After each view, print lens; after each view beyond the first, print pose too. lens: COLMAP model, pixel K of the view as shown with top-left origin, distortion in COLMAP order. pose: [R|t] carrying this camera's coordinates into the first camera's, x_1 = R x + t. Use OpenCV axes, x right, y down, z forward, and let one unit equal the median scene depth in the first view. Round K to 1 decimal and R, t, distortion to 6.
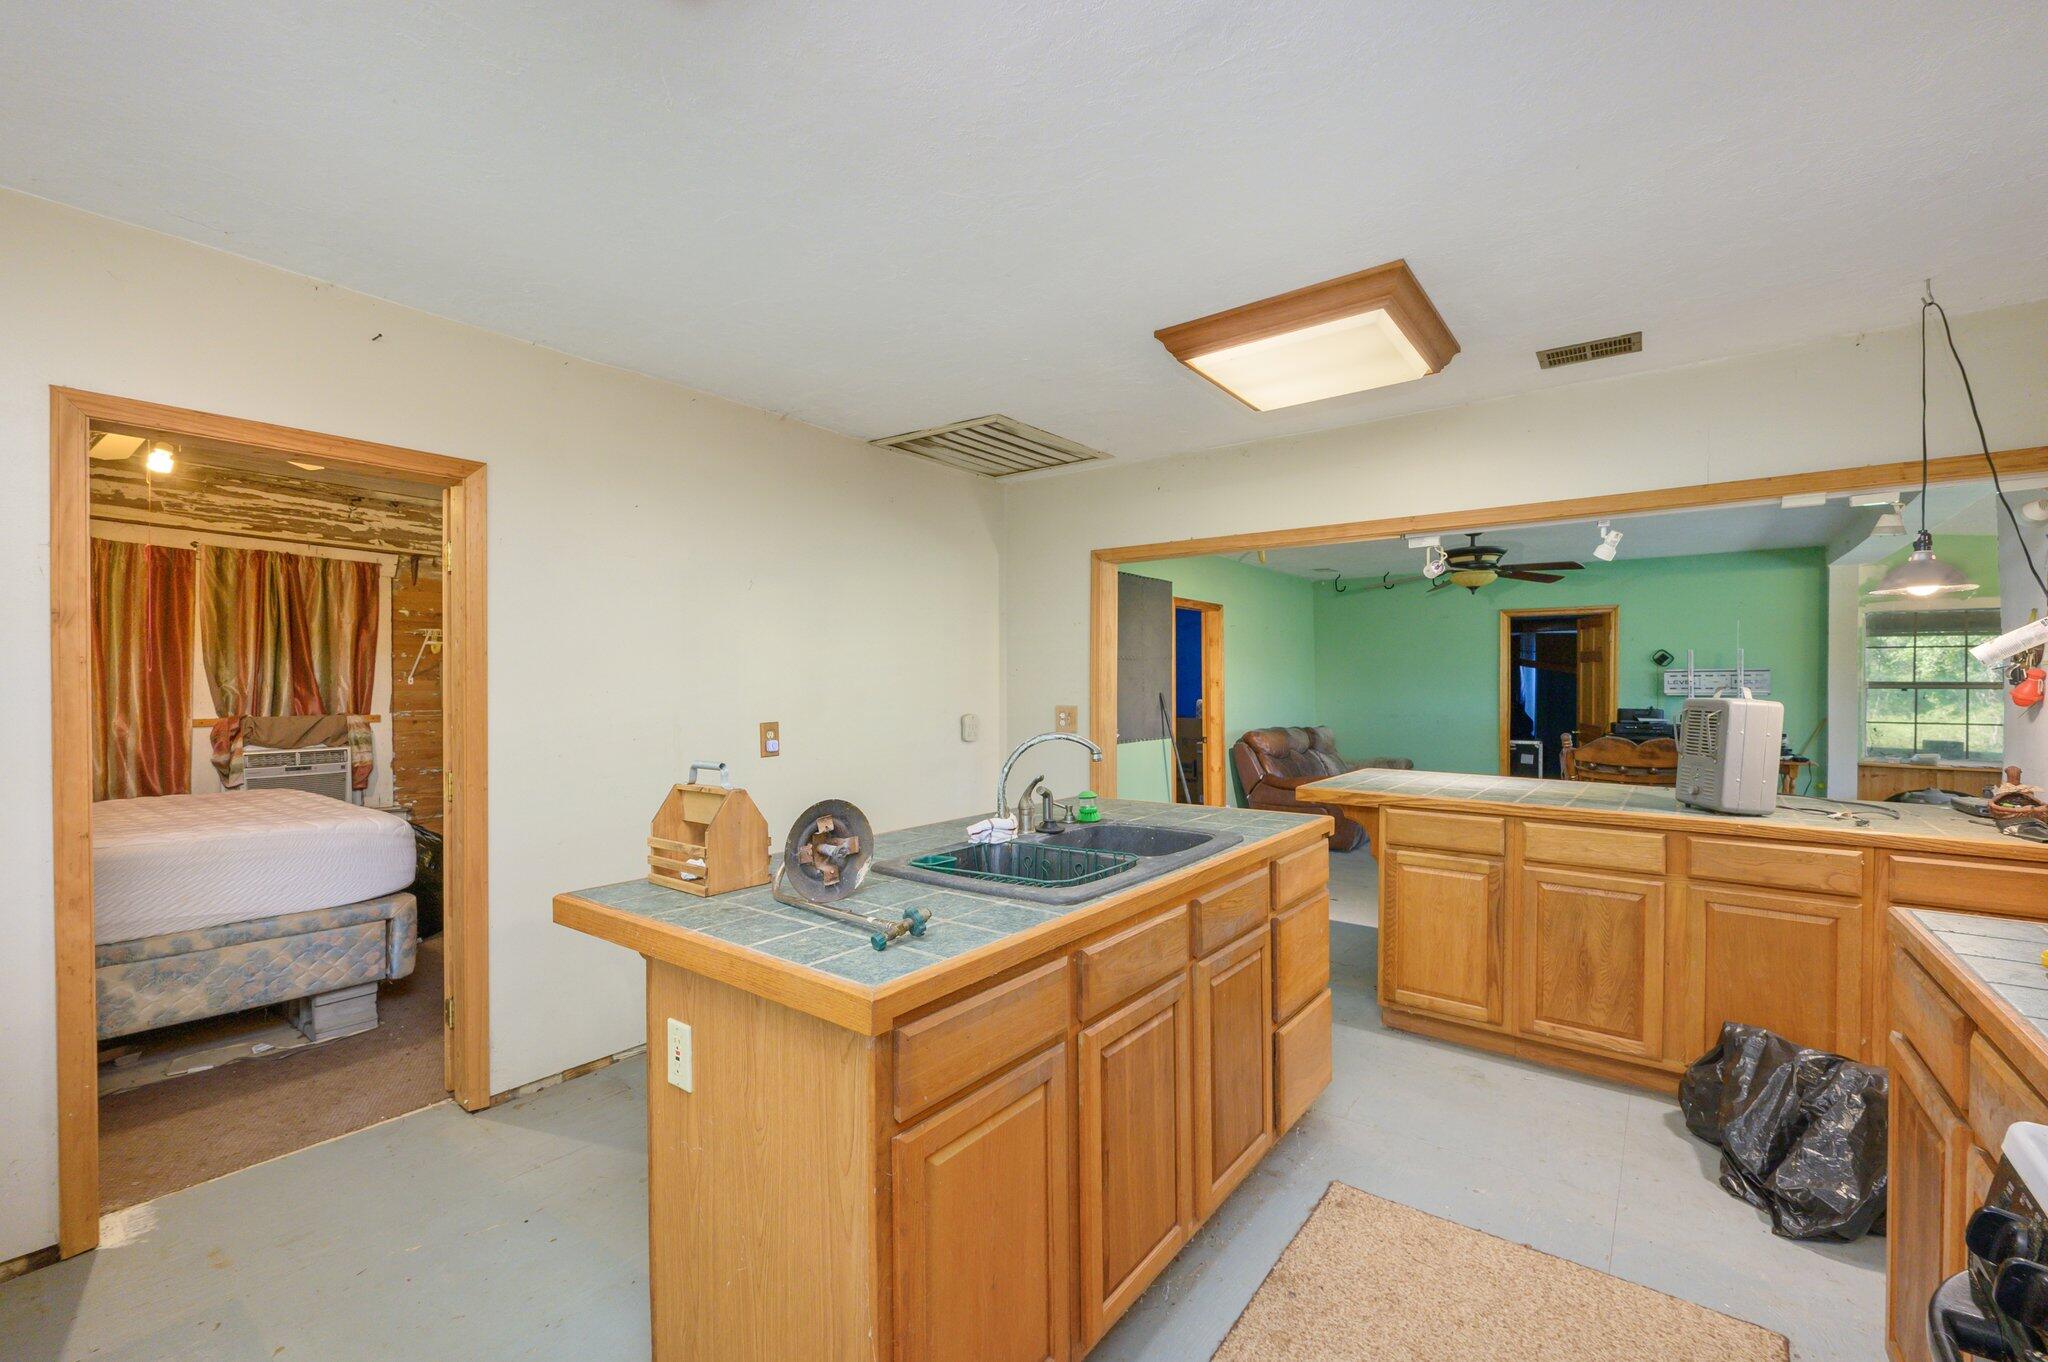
lens RADIAL K [[852.4, 0, 1036.7], [0, 852.4, 692.3], [0, 0, 1]] dist [-0.010068, 0.000315]
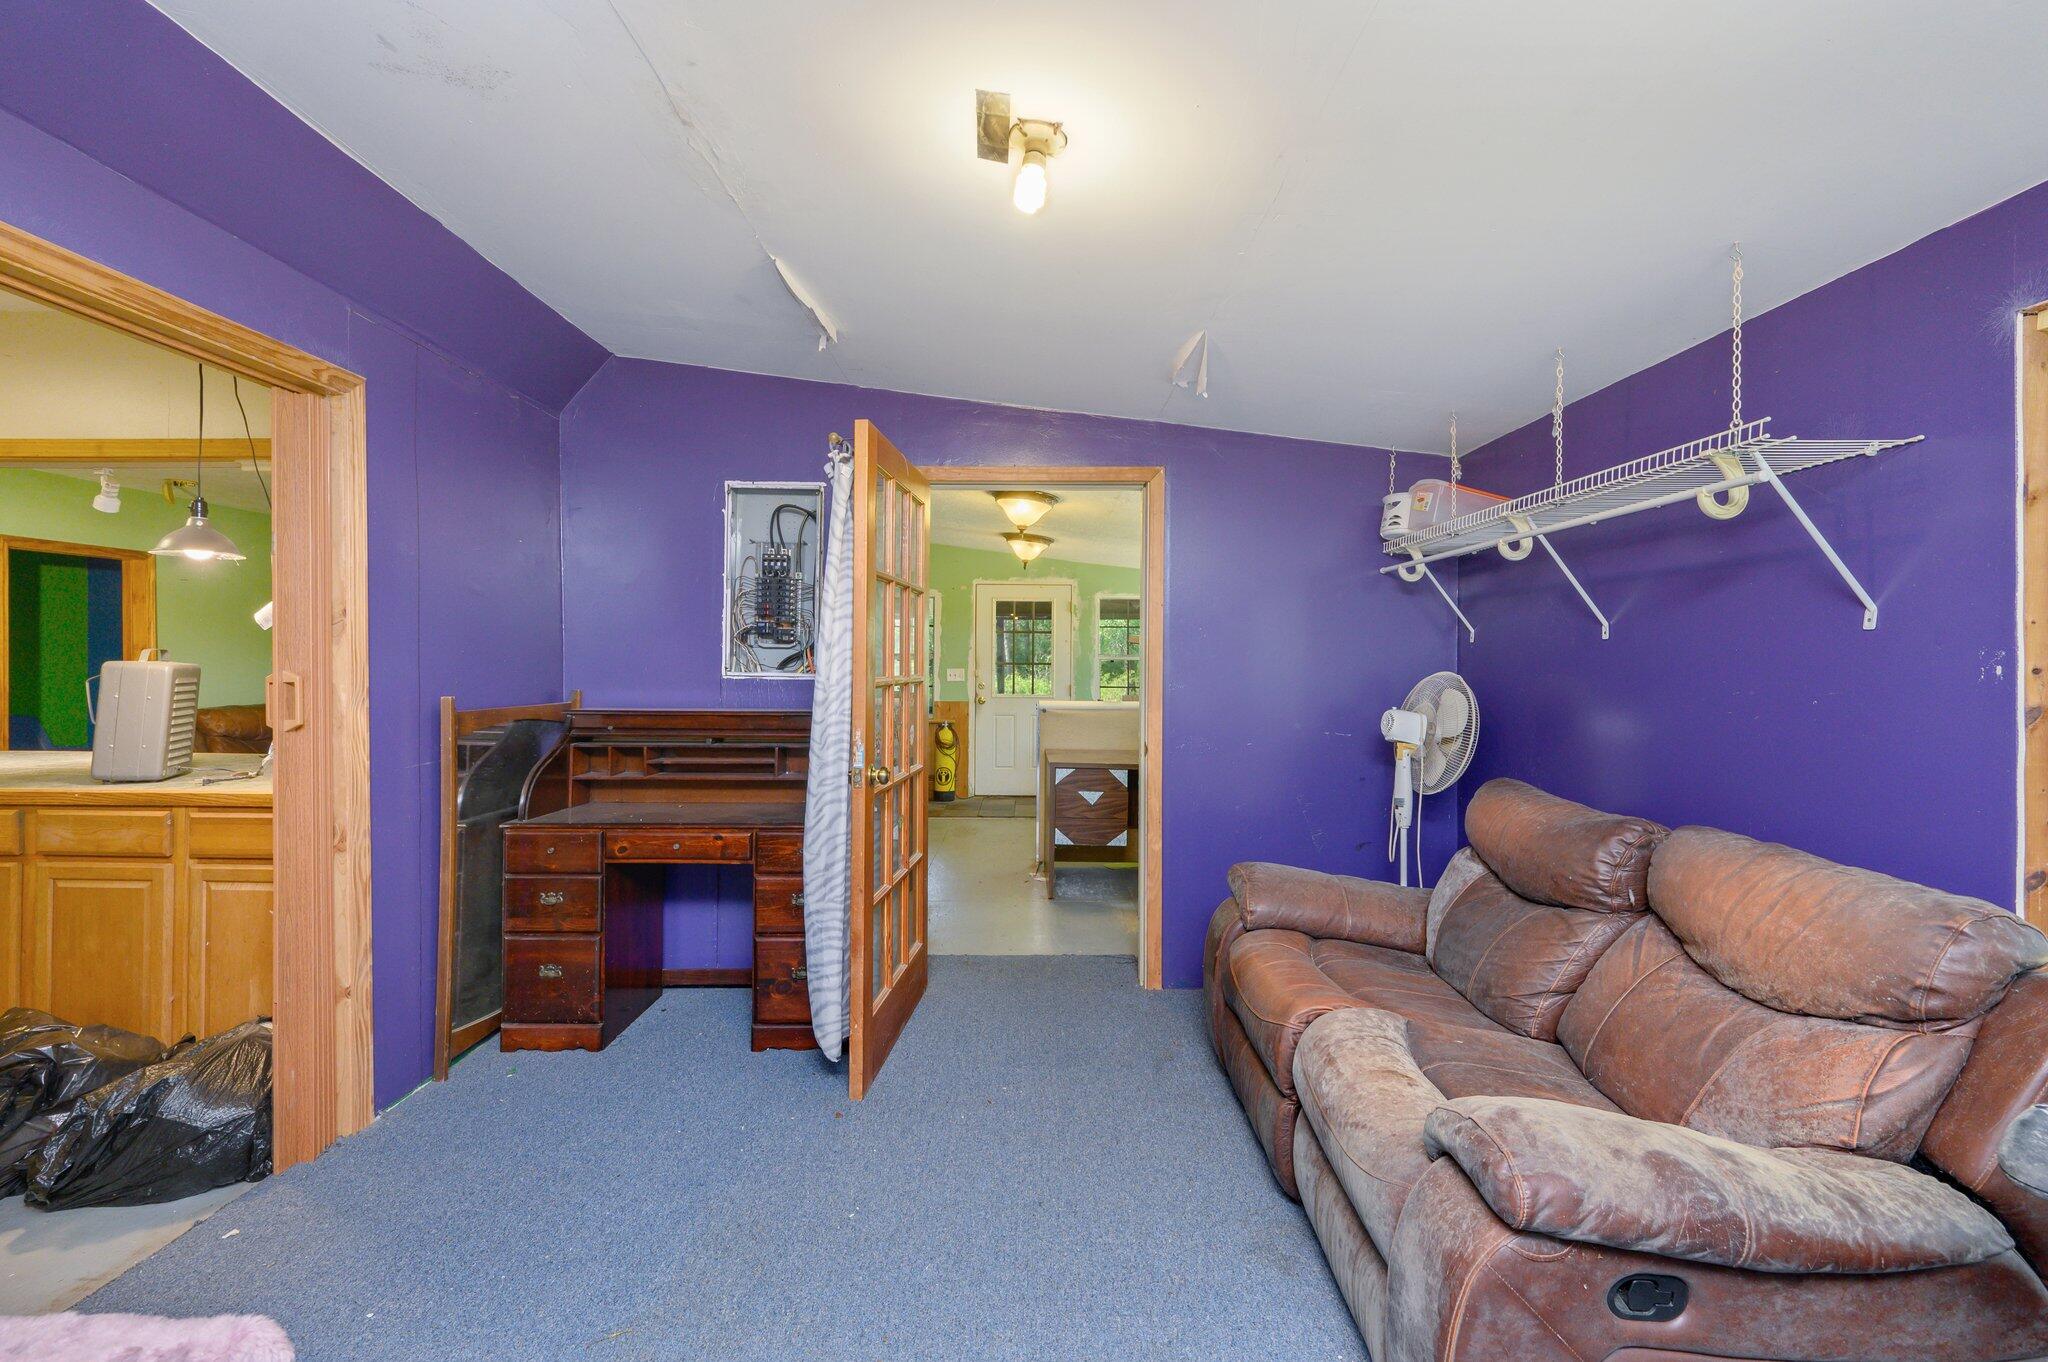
lens RADIAL K [[852.4, 0, 1024.0], [0, 852.4, 663.3], [0, 0, 1]] dist [-0.010068, 0.000315]
pose [[0.811972, -0.000207, 0.583696, 2.837391], [0.000741, 0.999999, -0.000675, 0.026662], [-0.583696, 0.000981, 0.811972, -0.984263]]
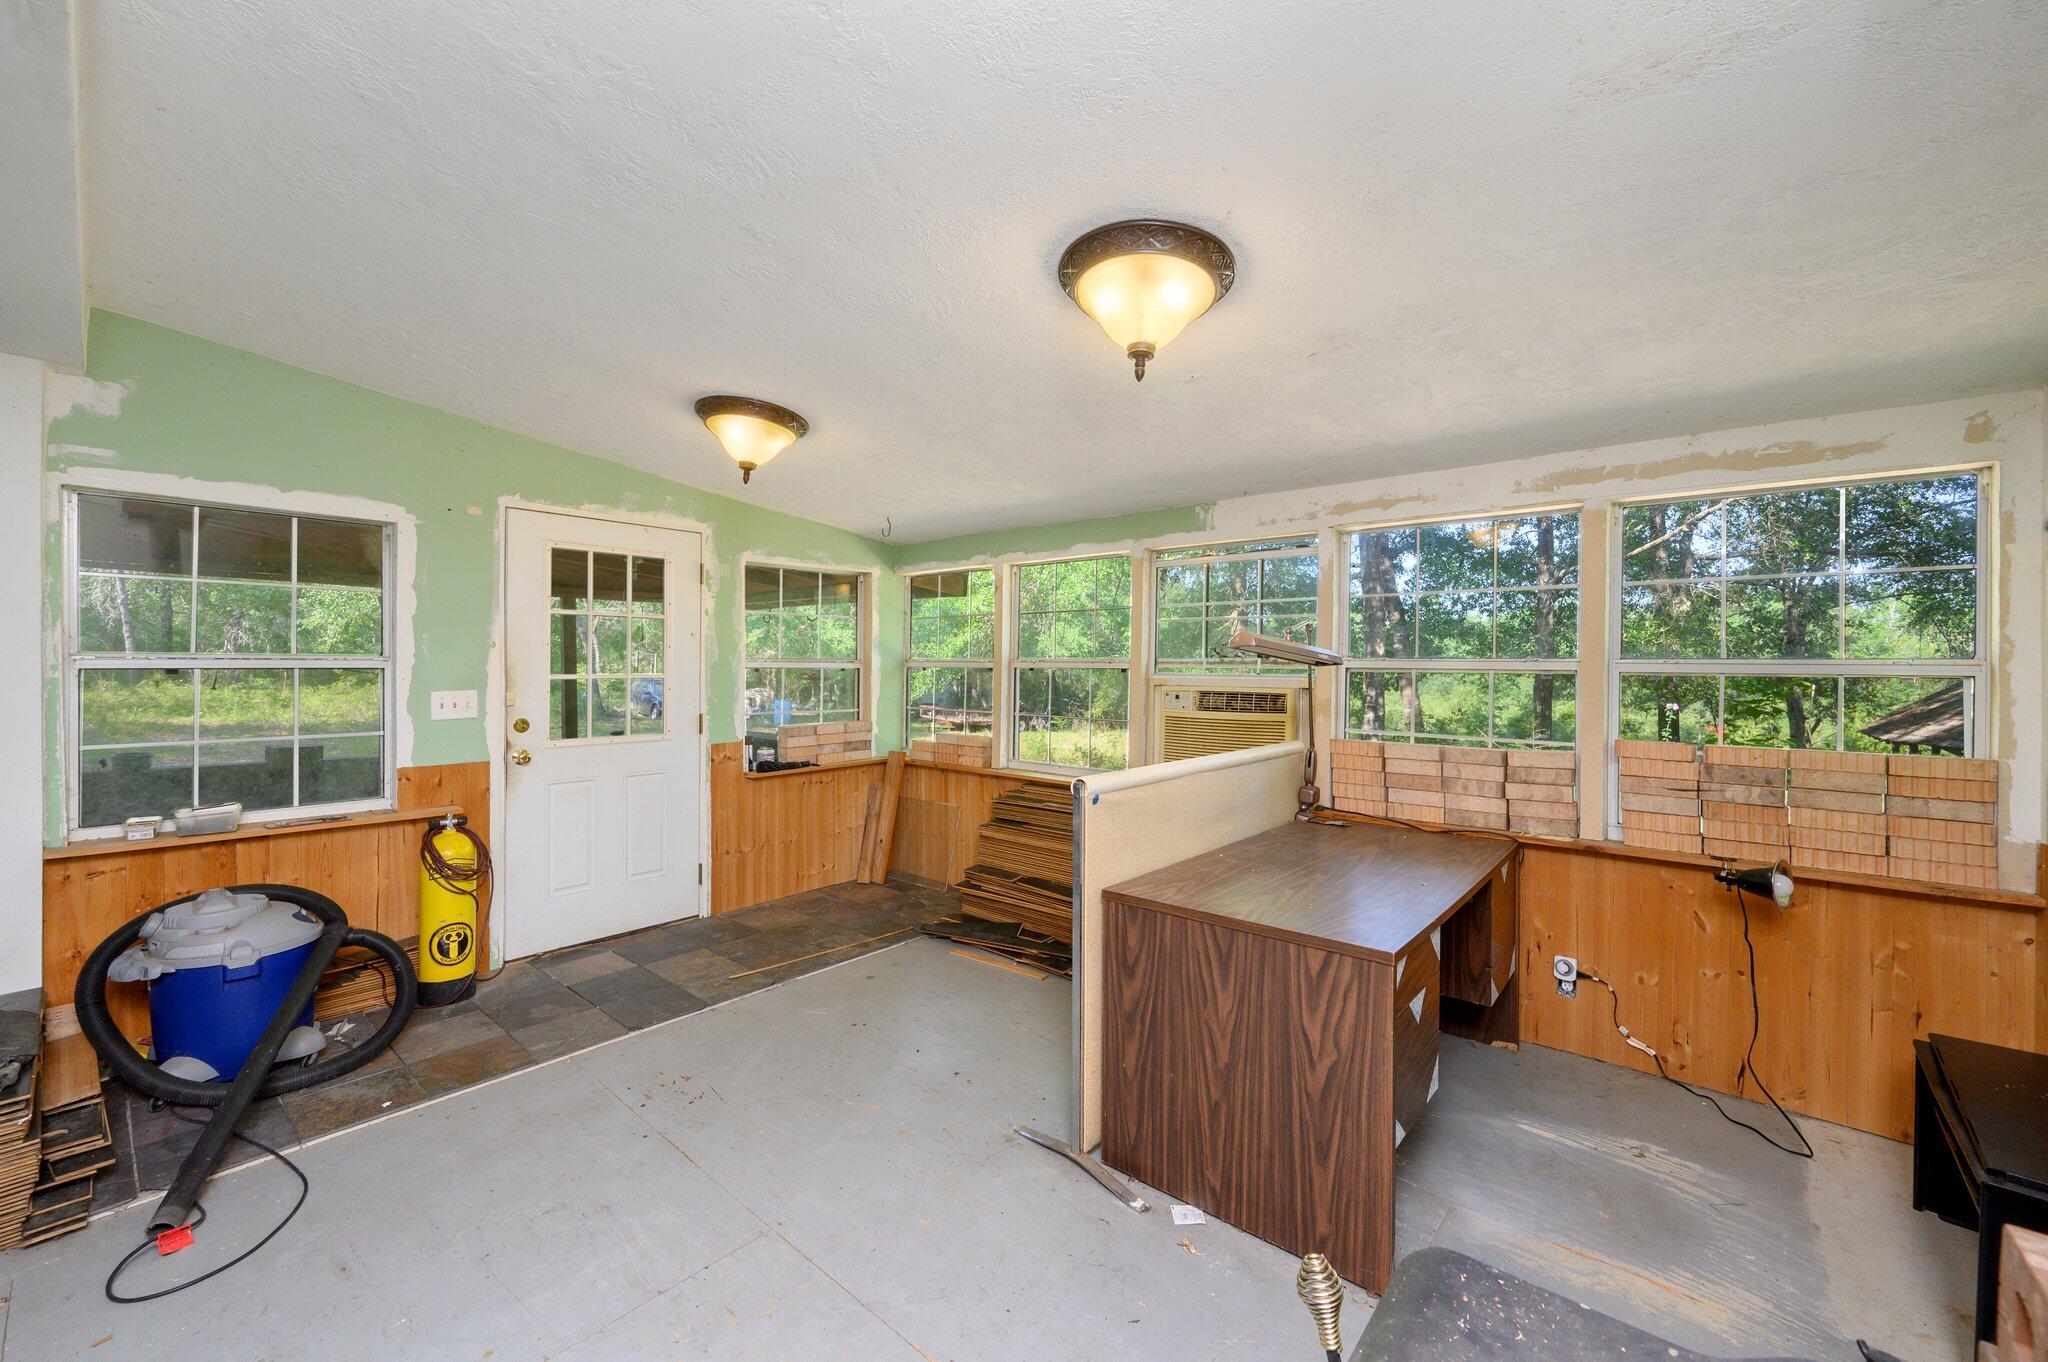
lens RADIAL K [[815.2, 0, 984.5], [0, 815.2, 661.5], [0, 0, 1]] dist [0.001539, -0.000208]
pose [[0.097038, -0.003342, 0.995275, 3.782770], [0.002834, 0.999991, 0.003081, -0.050870], [-0.995277, 0.002522, 0.097046, 3.171927]]
